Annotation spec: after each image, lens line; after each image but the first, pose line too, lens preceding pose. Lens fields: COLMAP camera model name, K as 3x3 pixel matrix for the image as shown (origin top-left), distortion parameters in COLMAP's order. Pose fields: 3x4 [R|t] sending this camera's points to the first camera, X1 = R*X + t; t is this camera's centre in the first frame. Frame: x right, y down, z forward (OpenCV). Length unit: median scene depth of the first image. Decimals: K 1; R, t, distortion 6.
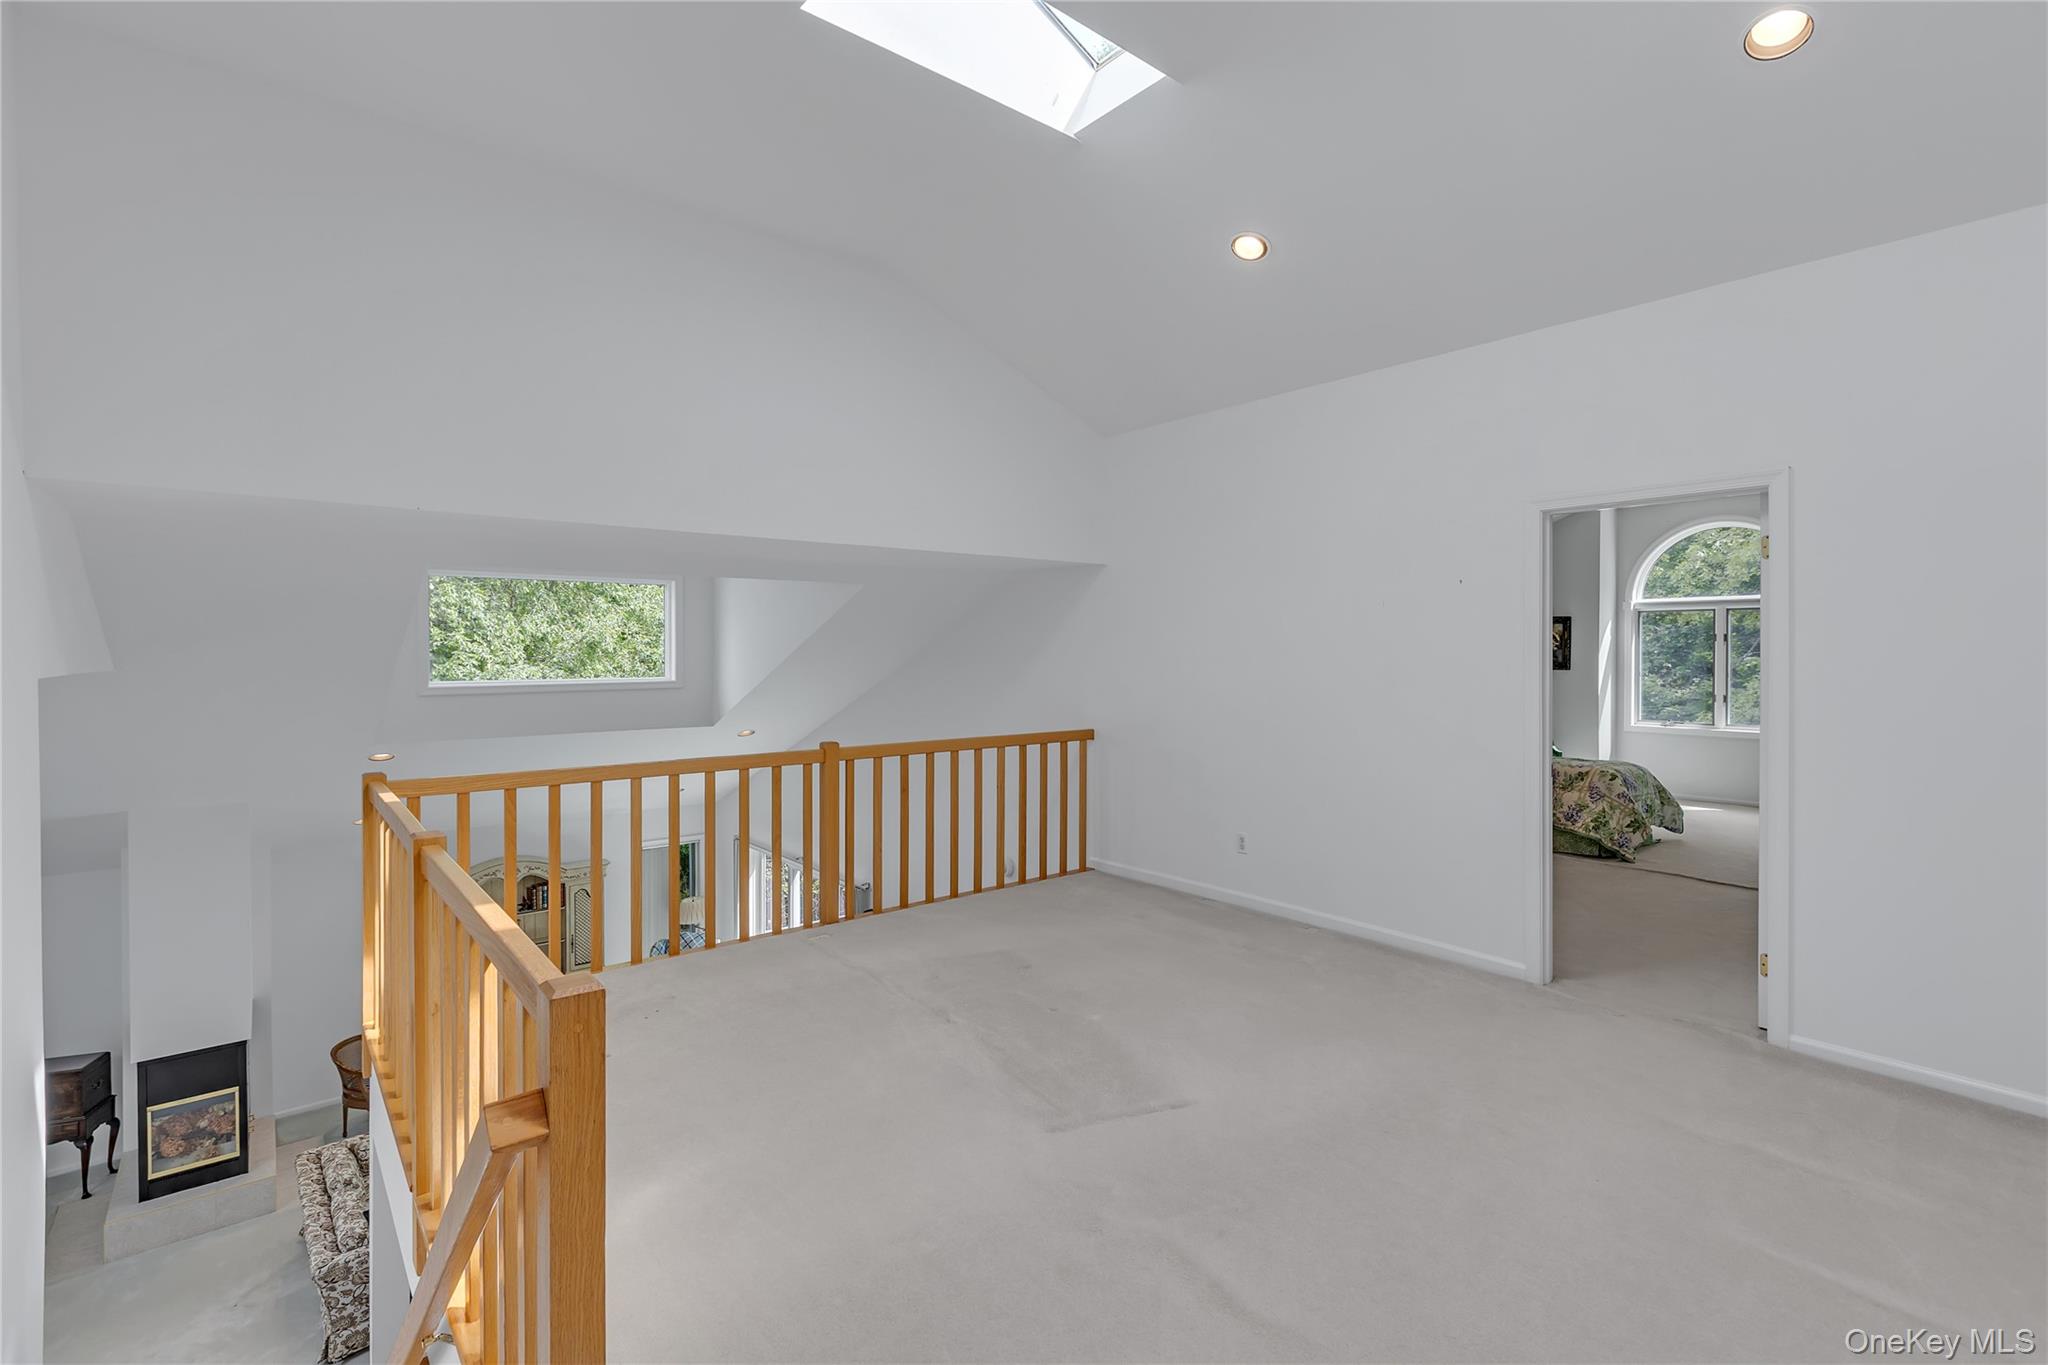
lens RADIAL K [[919.1, 0, 1020.0], [0, 919.1, 649.3], [0, 0, 1]] dist [-0.001781, -0.000727]
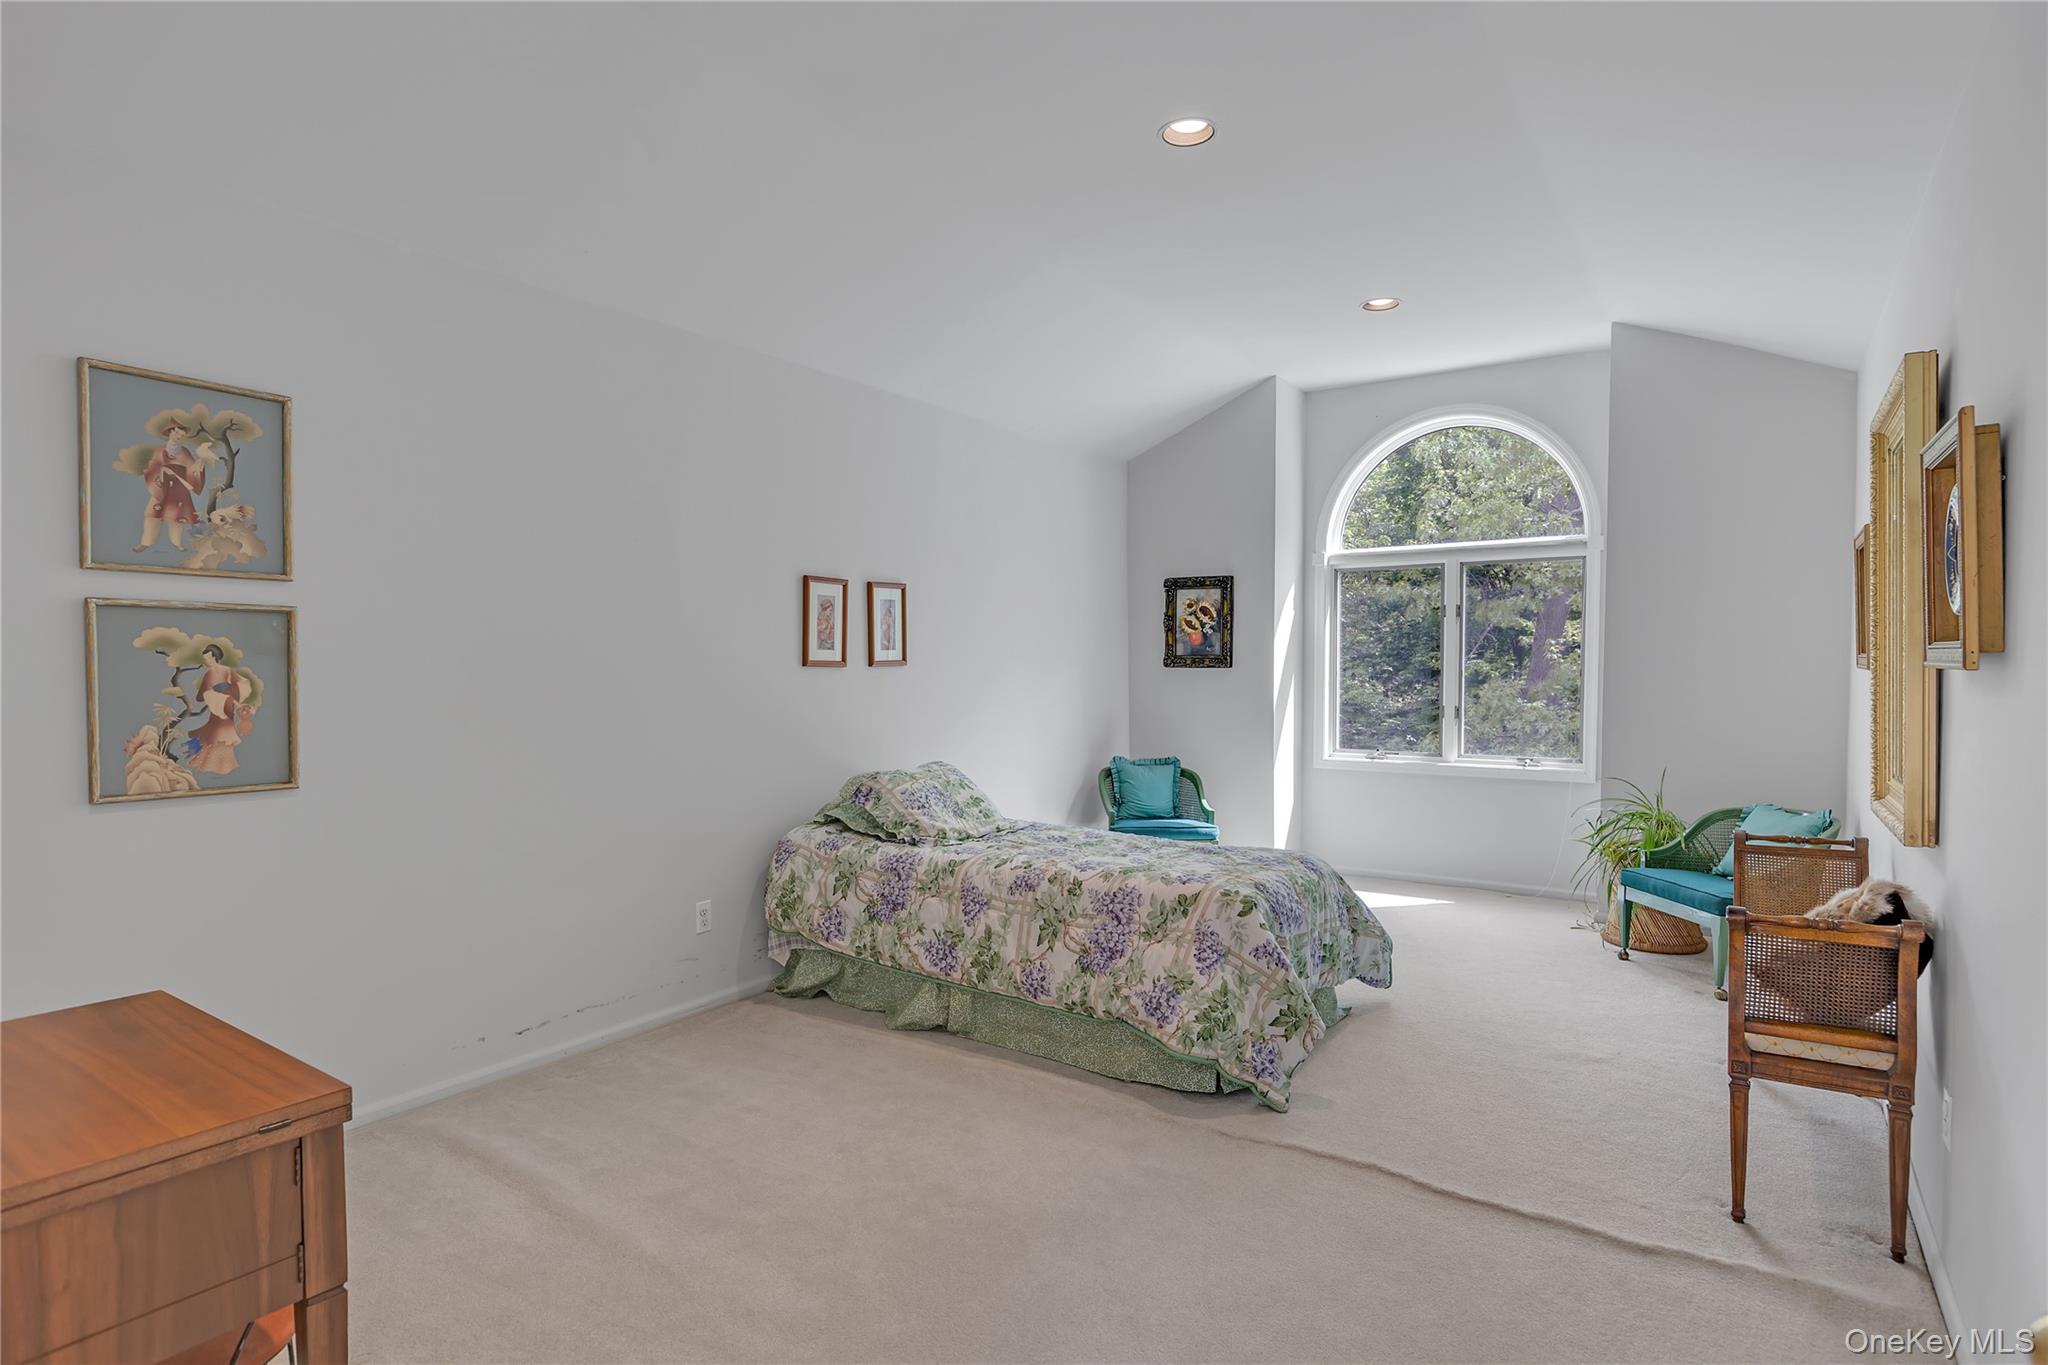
lens RADIAL K [[1102.8, 0, 1024.0], [0, 1102.8, 682.5], [0, 0, 1]] dist [-0.001101, -0.000288]
pose [[0.957951, -0.007368, 0.286839, 0.366313], [0.000447, 0.999707, 0.024185, 0.020238], [-0.286933, -0.023040, 0.957674, 0.494870]]
